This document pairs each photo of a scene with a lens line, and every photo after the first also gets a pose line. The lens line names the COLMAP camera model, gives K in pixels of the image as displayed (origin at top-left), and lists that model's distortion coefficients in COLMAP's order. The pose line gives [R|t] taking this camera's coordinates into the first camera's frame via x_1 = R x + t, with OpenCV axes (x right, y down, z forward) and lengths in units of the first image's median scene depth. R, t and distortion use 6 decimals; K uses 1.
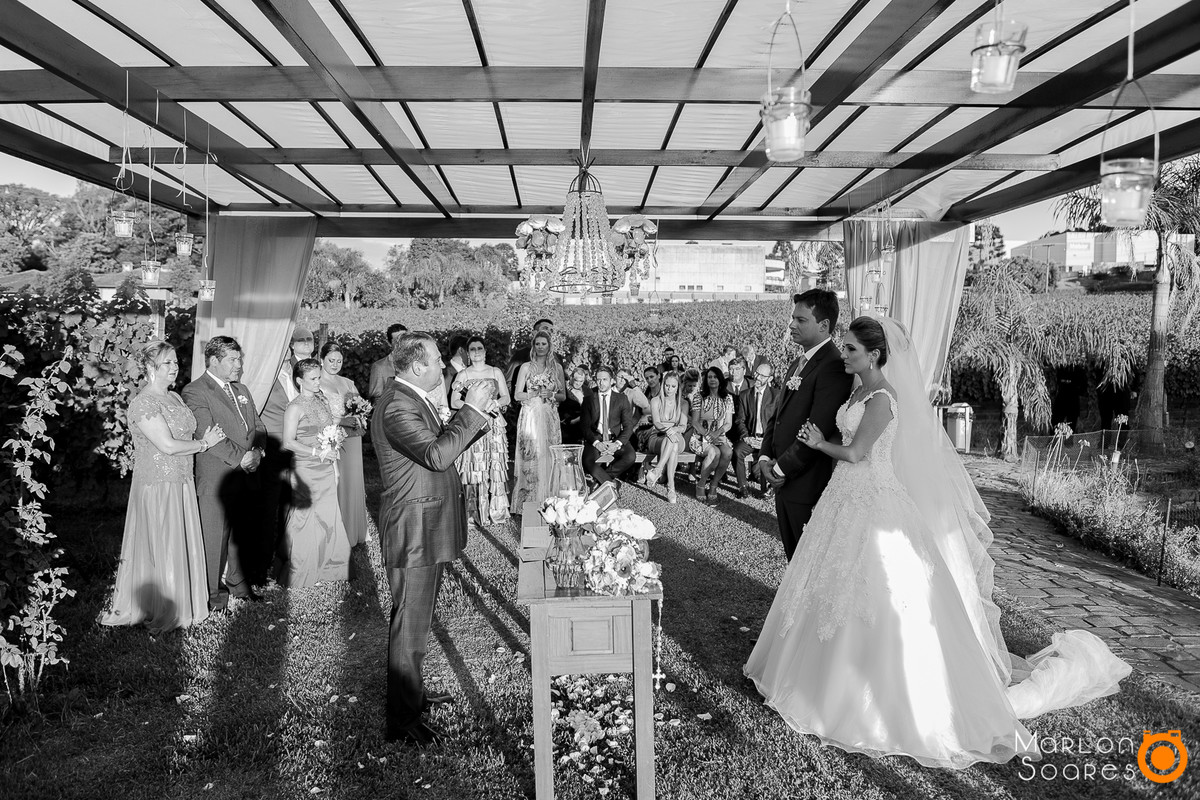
lens RADIAL K [[835.5, 0, 600.0], [0, 835.5, 400.0], [0, 0, 1]] dist [0.000023, -0.000022]
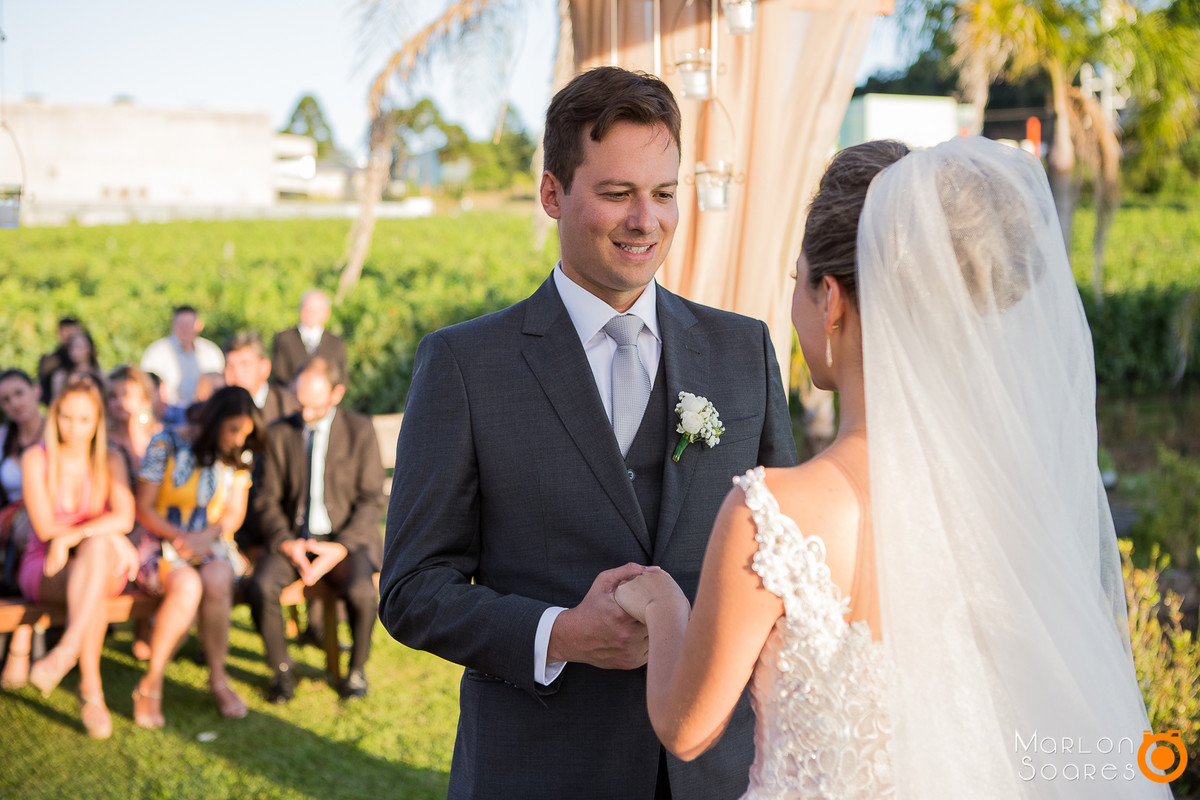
lens RADIAL K [[1676.5, 0, 600.0], [0, 1676.5, 400.0], [0, 0, 1]] dist [-0.032039, -0.075340]
pose [[0.927568, -0.038813, 0.371633, 0.026442], [0.042776, 0.999082, -0.002423, -0.011948], [-0.371197, 0.018145, 0.928377, 0.229697]]
